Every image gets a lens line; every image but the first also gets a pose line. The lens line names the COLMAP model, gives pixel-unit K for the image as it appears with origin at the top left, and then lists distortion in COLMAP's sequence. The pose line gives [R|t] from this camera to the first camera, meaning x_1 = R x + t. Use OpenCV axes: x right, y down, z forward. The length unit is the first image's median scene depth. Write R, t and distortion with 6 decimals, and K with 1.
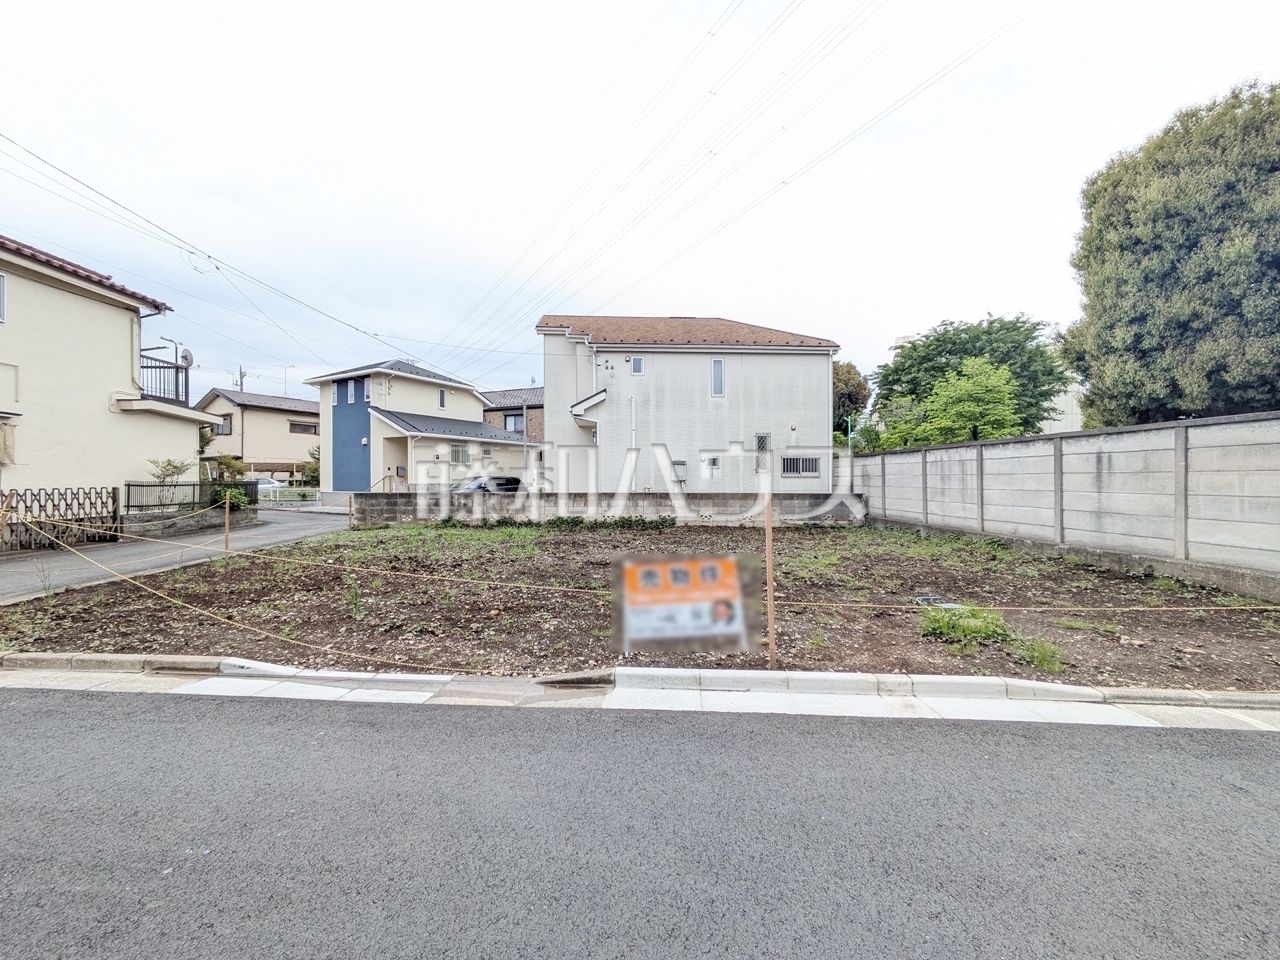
lens RADIAL K [[505.3, 0, 640.0], [0, 505.3, 480.0], [0, 0, 1]] dist [0.002534, 0.000781]
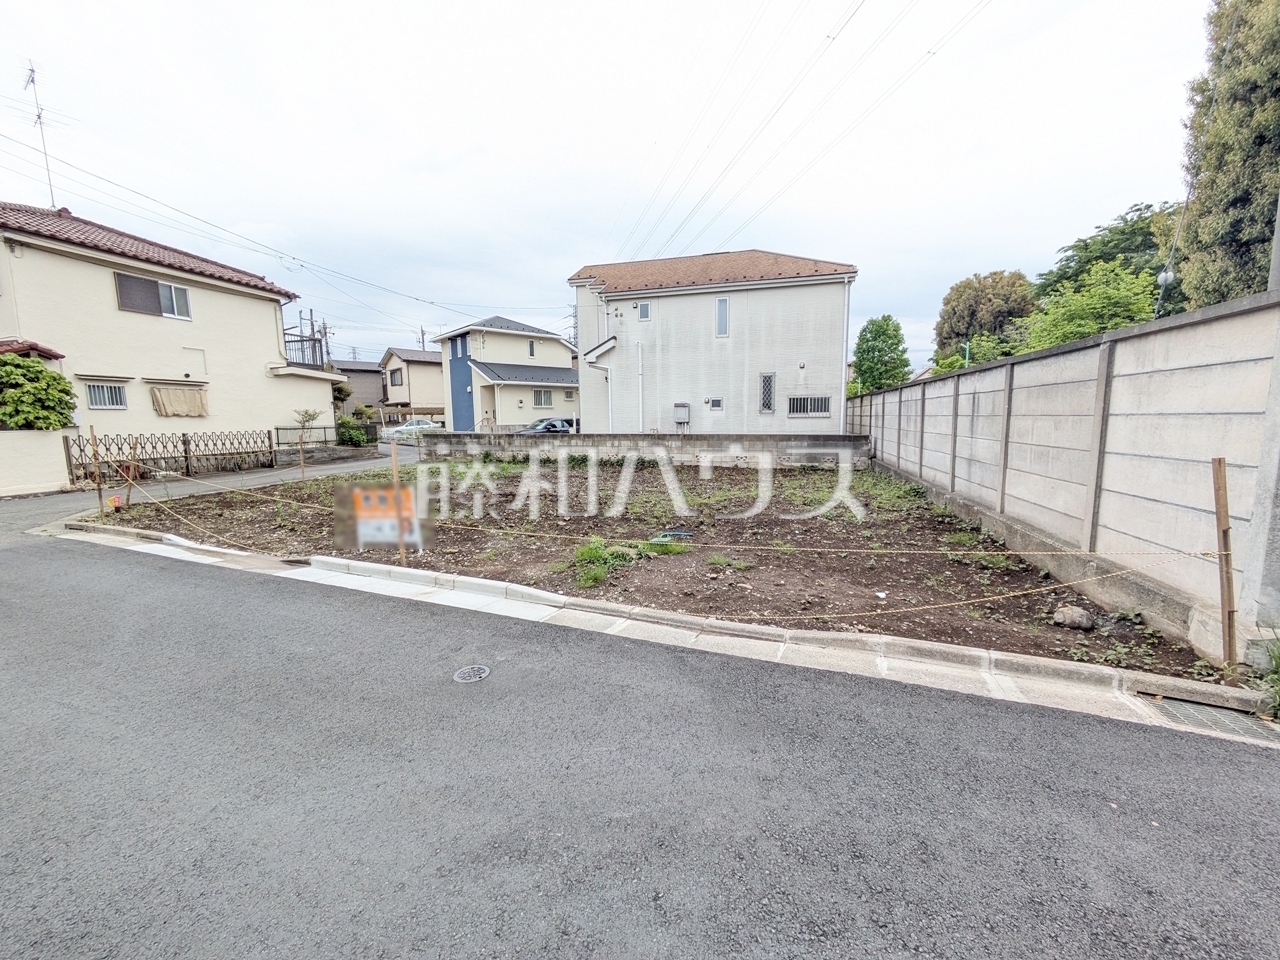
lens RADIAL K [[505.3, 0, 640.0], [0, 505.3, 480.0], [0, 0, 1]] dist [0.002534, 0.000781]
pose [[0.945800, 0.030794, -0.323287, 0.359851], [0.009467, 0.992456, 0.122232, -0.009126], [0.324613, -0.118668, 0.938373, -0.024910]]
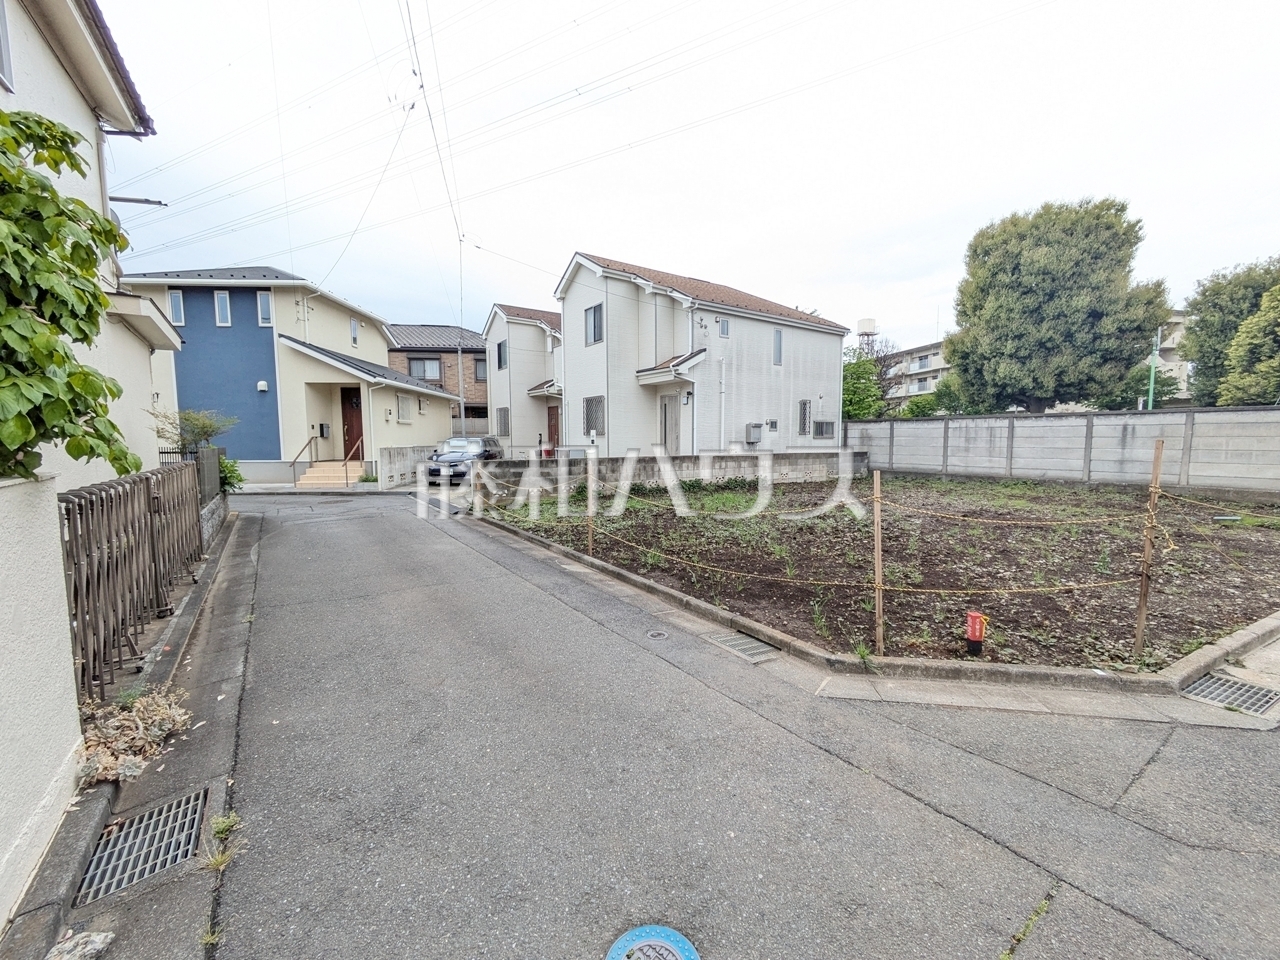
lens RADIAL K [[505.3, 0, 640.0], [0, 505.3, 480.0], [0, 0, 1]] dist [0.002534, 0.000781]
pose [[0.850259, -0.045291, 0.524413, -0.740622], [0.002448, 0.996621, 0.082103, -0.007855], [-0.526359, -0.068525, 0.847497, 0.232727]]
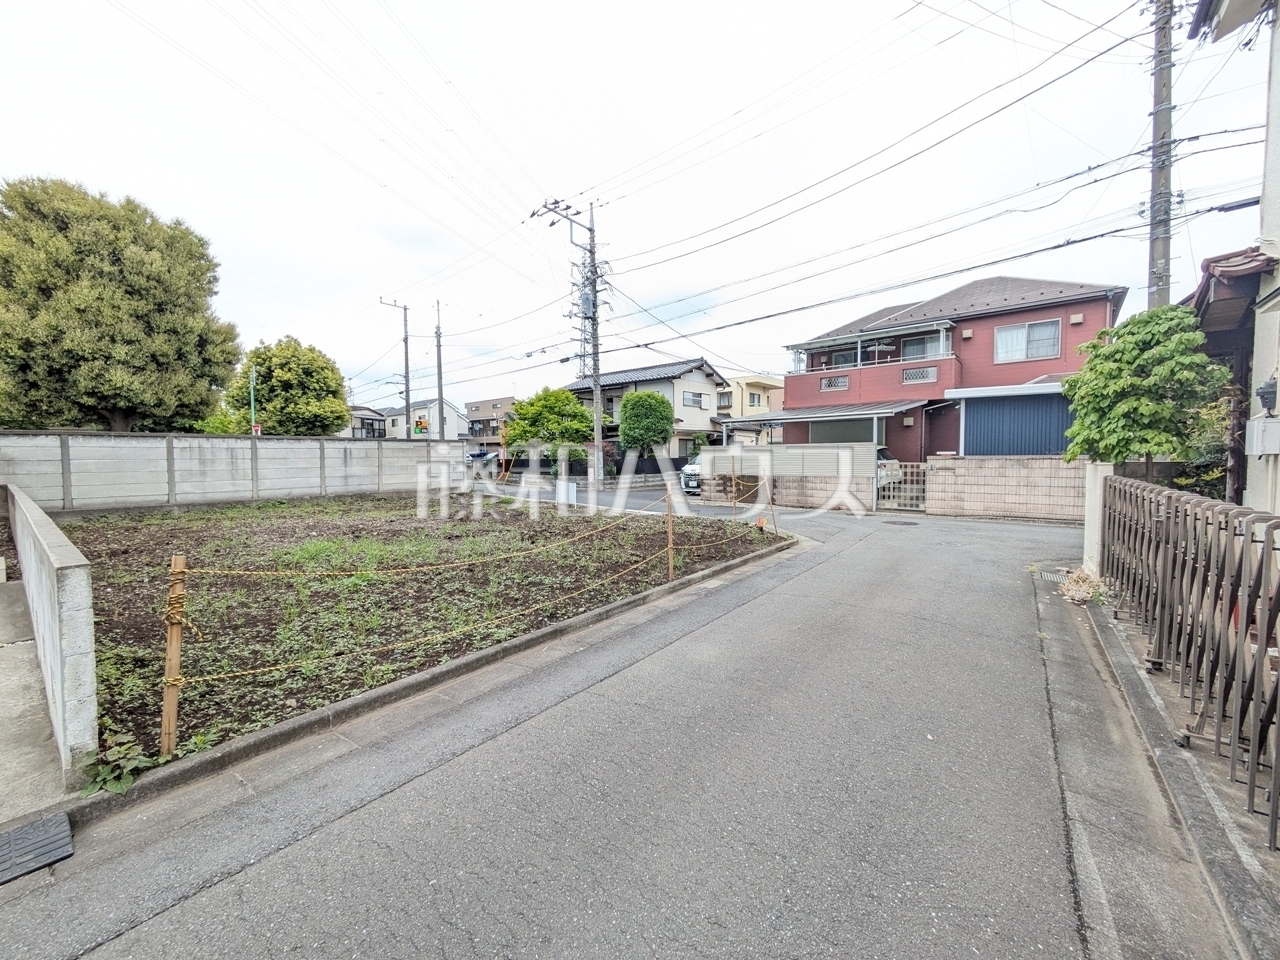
lens RADIAL K [[500.0, 0, 644.9], [0, 500.0, 479.1], [0, 0, 1]] dist [0.000152, 0.000196]
pose [[-0.756324, -0.023875, 0.653761, -0.798573], [0.010219, 0.998781, 0.048296, -0.007671], [-0.654117, 0.043208, -0.755158, 0.989075]]
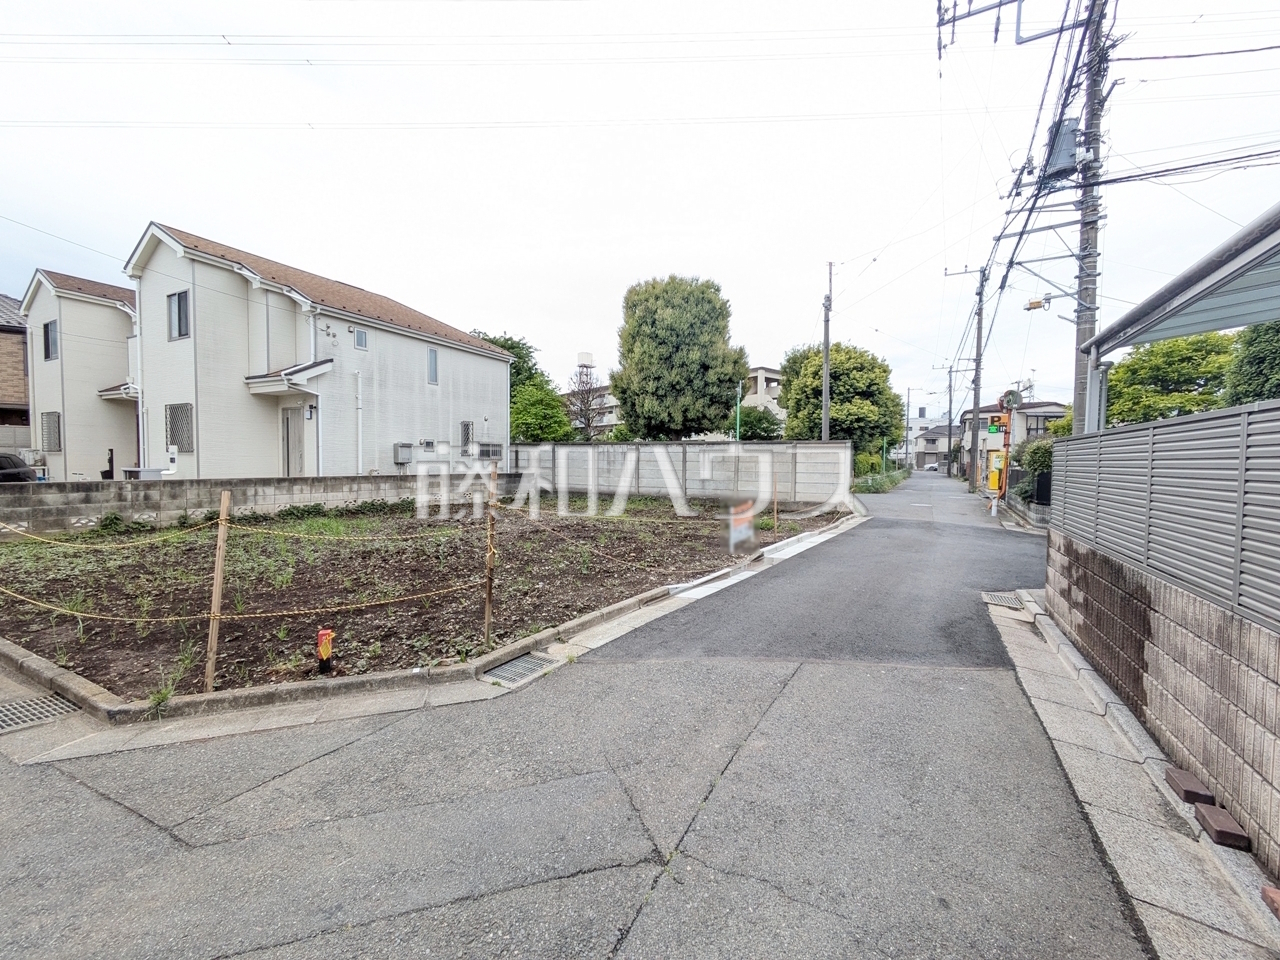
lens RADIAL K [[505.8, 0, 644.6], [0, 505.8, 478.0], [0, 0, 1]] dist [0.000826, 0.000444]
pose [[0.497883, -0.023492, 0.866926, -0.601878], [-0.010474, 0.999397, 0.033096, -0.007513], [-0.867181, -0.025558, 0.497337, 0.083268]]
